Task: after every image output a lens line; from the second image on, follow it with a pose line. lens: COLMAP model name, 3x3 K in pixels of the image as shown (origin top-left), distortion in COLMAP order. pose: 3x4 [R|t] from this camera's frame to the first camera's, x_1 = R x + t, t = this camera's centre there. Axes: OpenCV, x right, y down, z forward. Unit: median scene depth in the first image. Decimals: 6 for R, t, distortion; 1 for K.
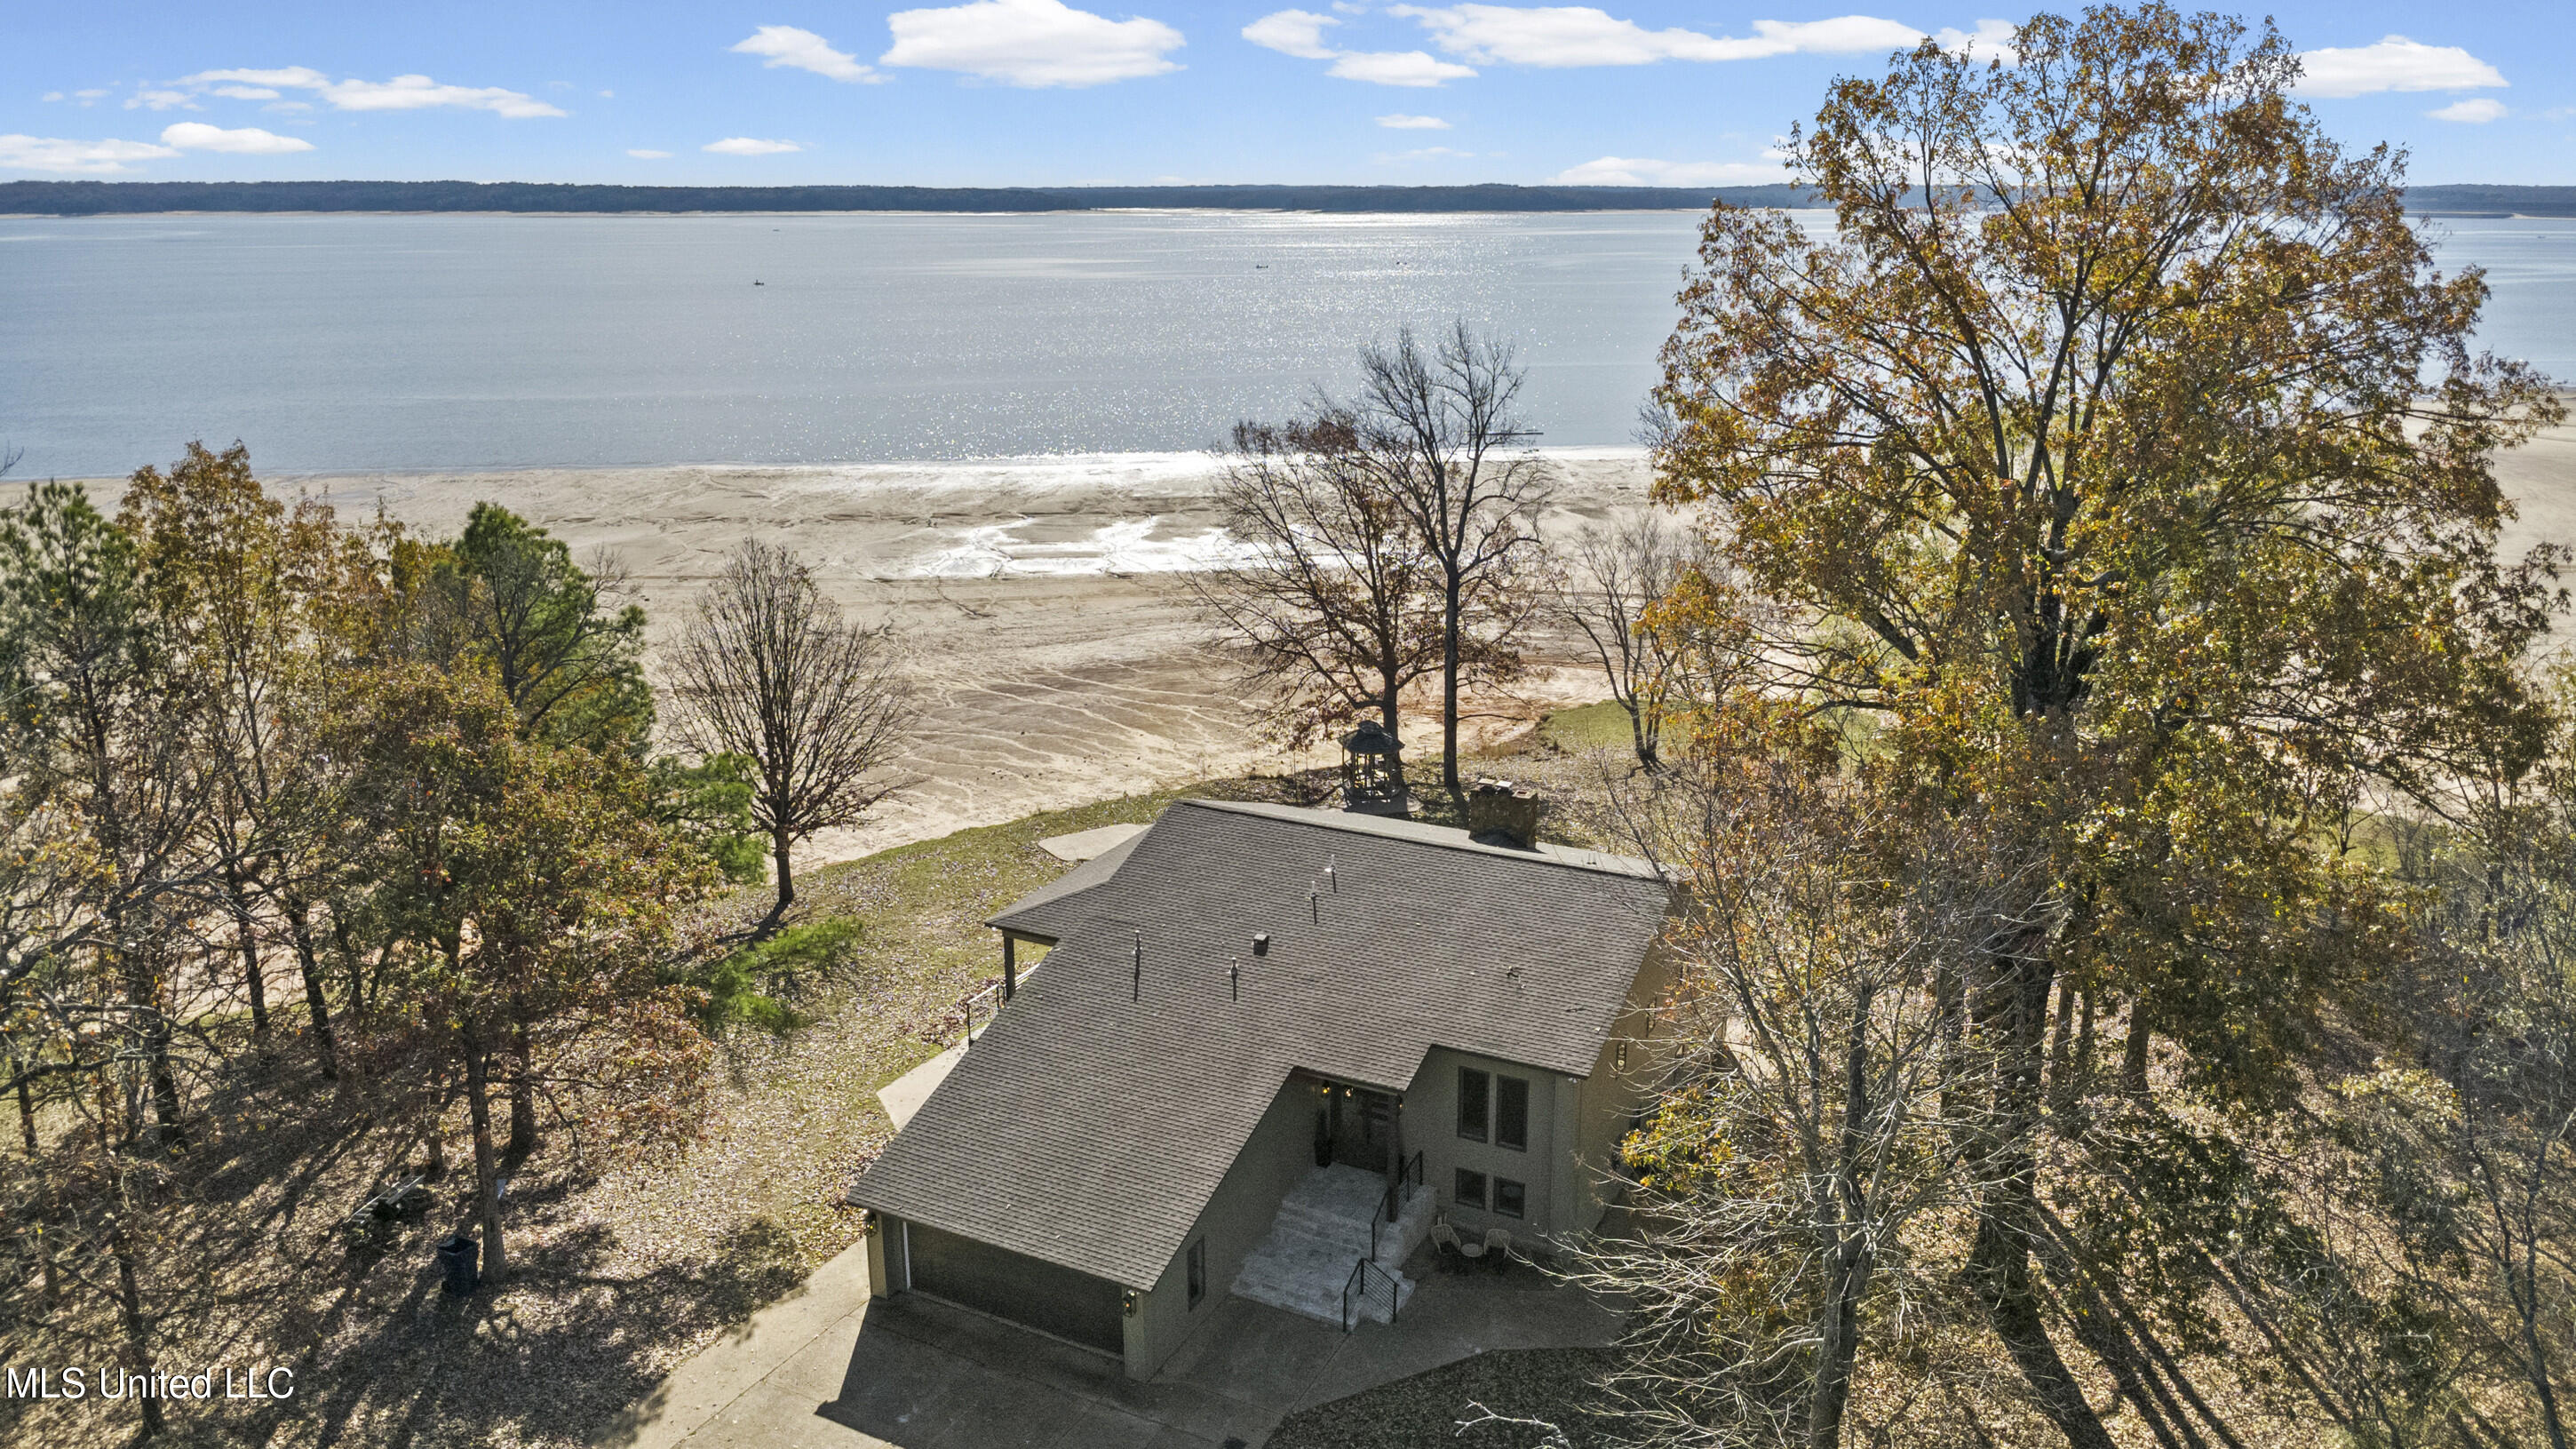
lens RADIAL K [[1842.1, 0, 1288.0], [0, 1842.1, 724.5], [0, 0, 1]] dist [0.009048, 0.001536]
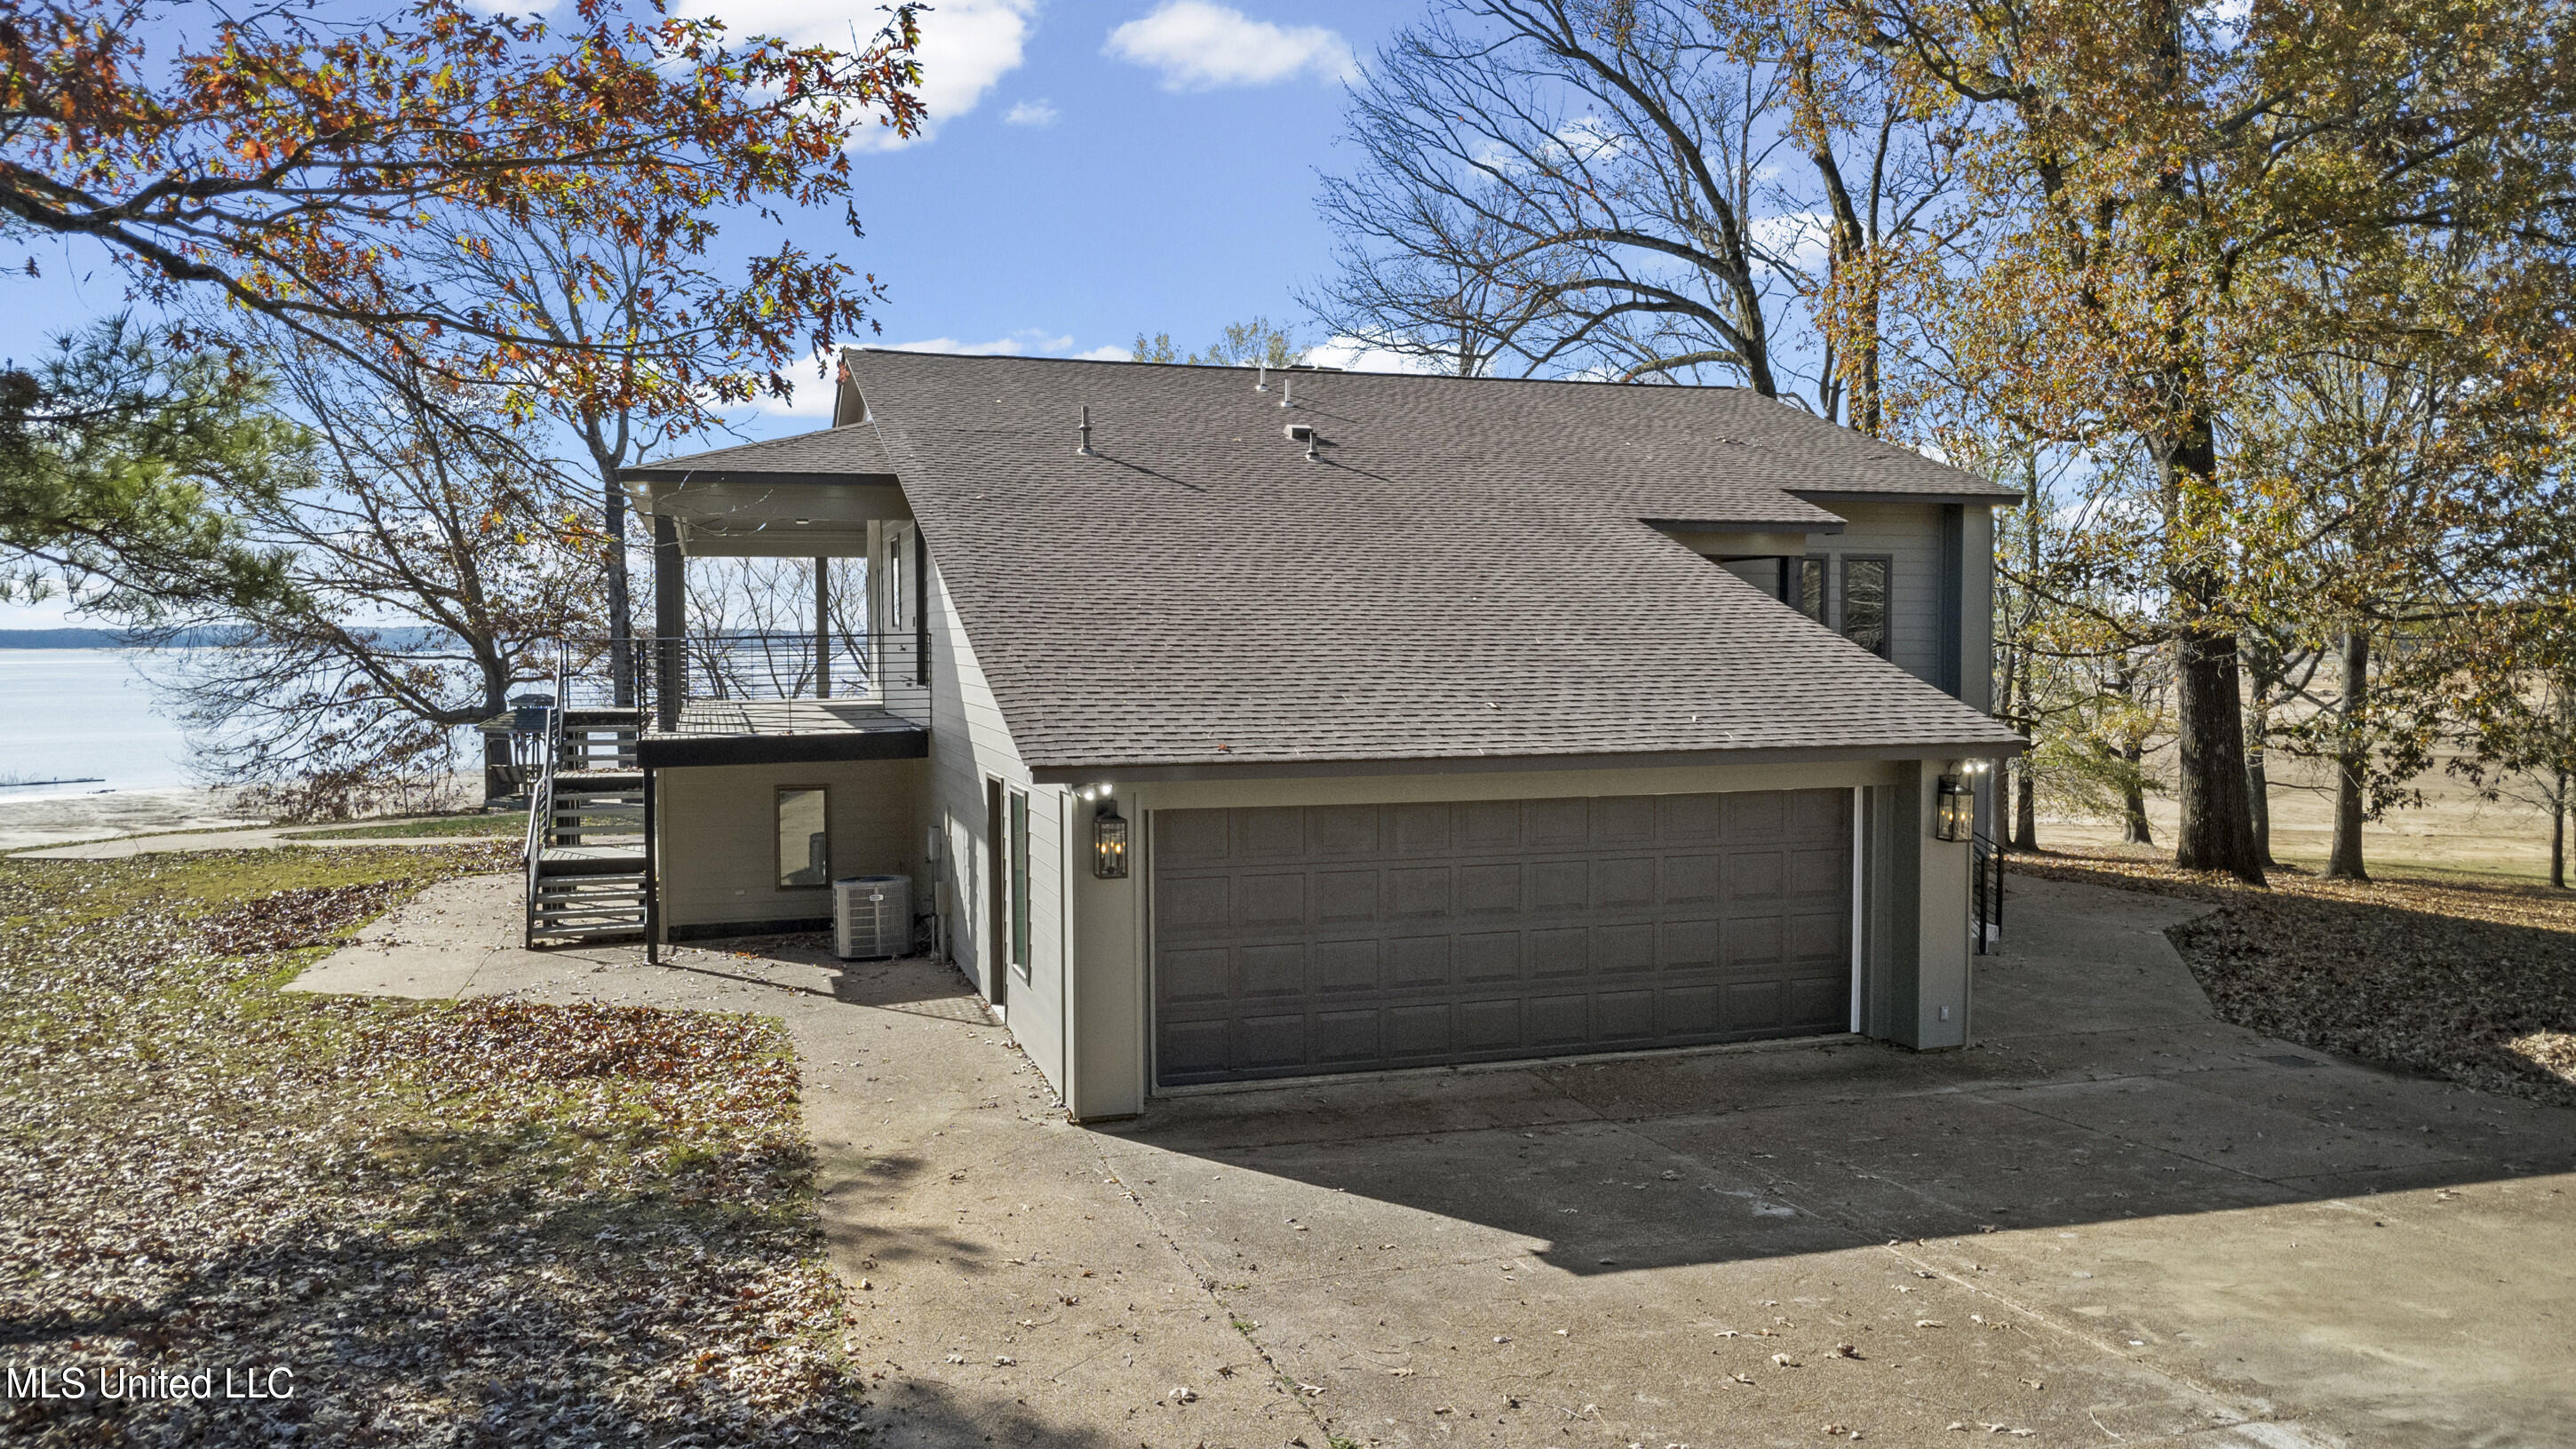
lens RADIAL K [[1830.7, 0, 1288.0], [0, 1830.7, 724.5], [0, 0, 1]] dist [0.000189, -0.002573]
pose [[0.710107, -0.031935, 0.703369, -0.407456], [0.193857, 0.969229, -0.151708, 0.296536], [-0.676881, 0.244081, 0.694447, 0.748003]]
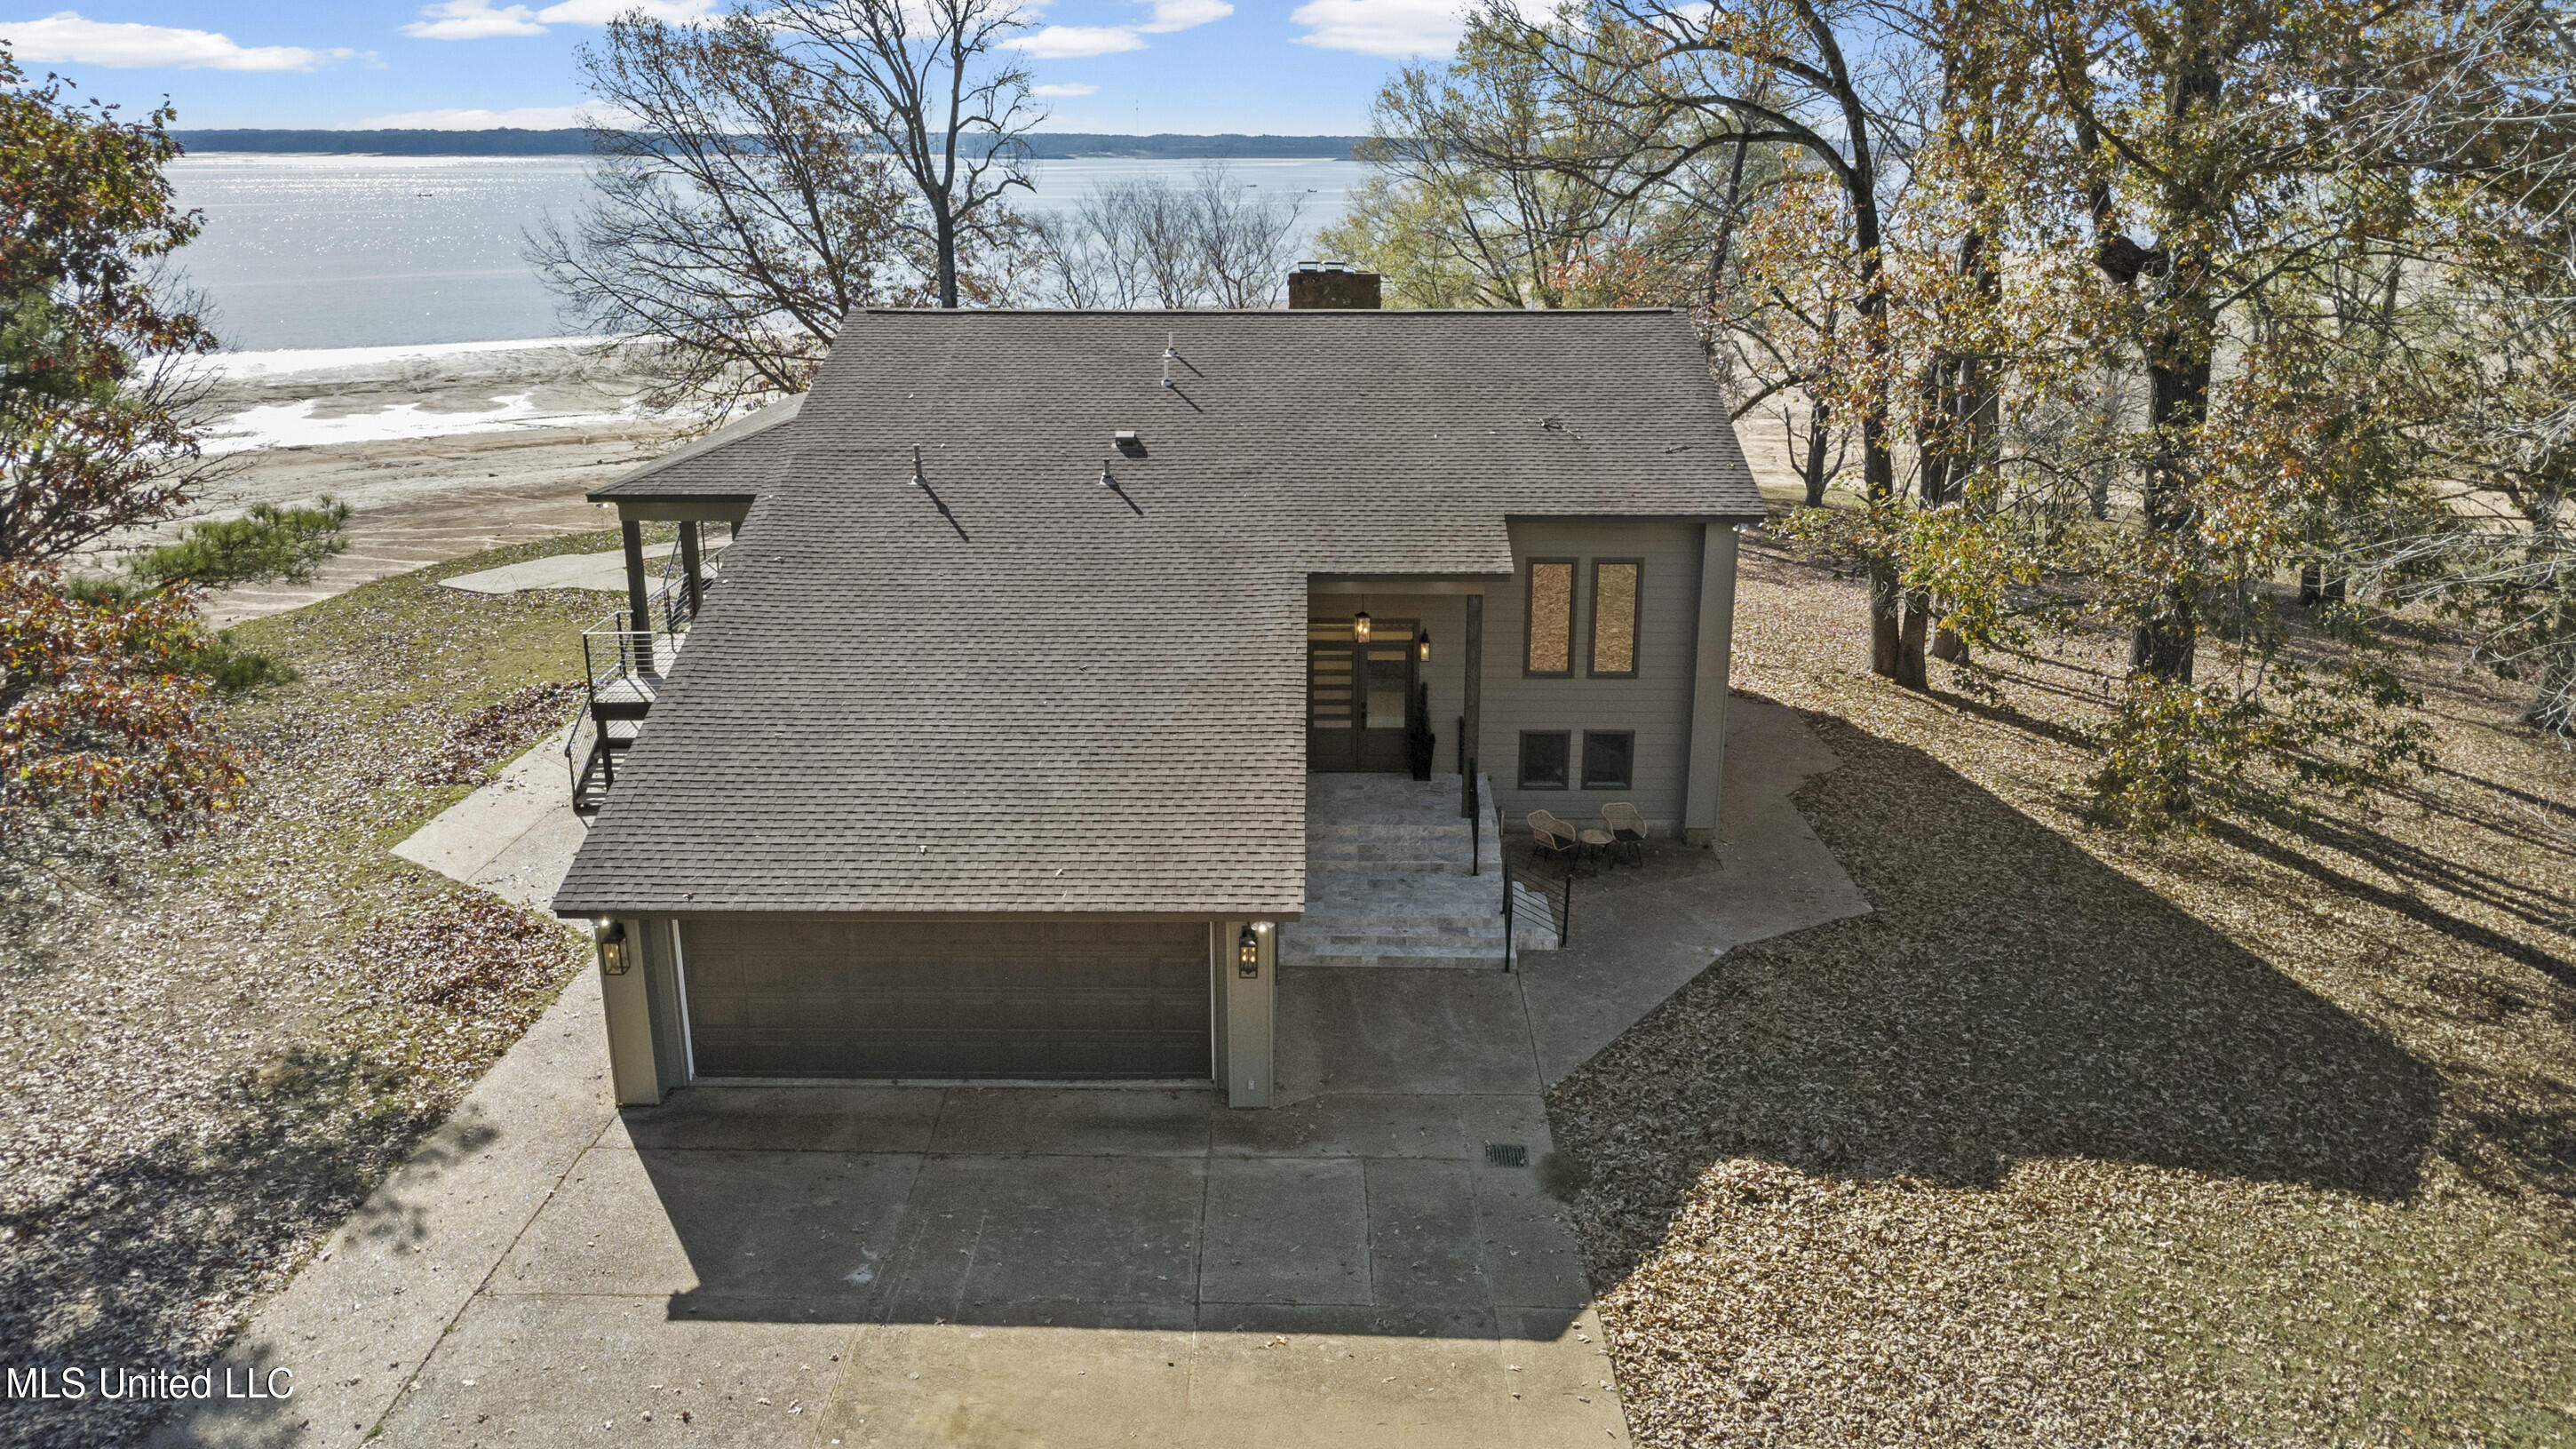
lens RADIAL K [[1842.1, 0, 1288.0], [0, 1842.1, 724.5], [0, 0, 1]] dist [0.009048, 0.001536]
pose [[0.896415, -0.131630, 0.423218, -0.259191], [0.121606, 0.991281, 0.050737, 0.204352], [-0.426207, 0.005984, 0.904606, 0.478463]]
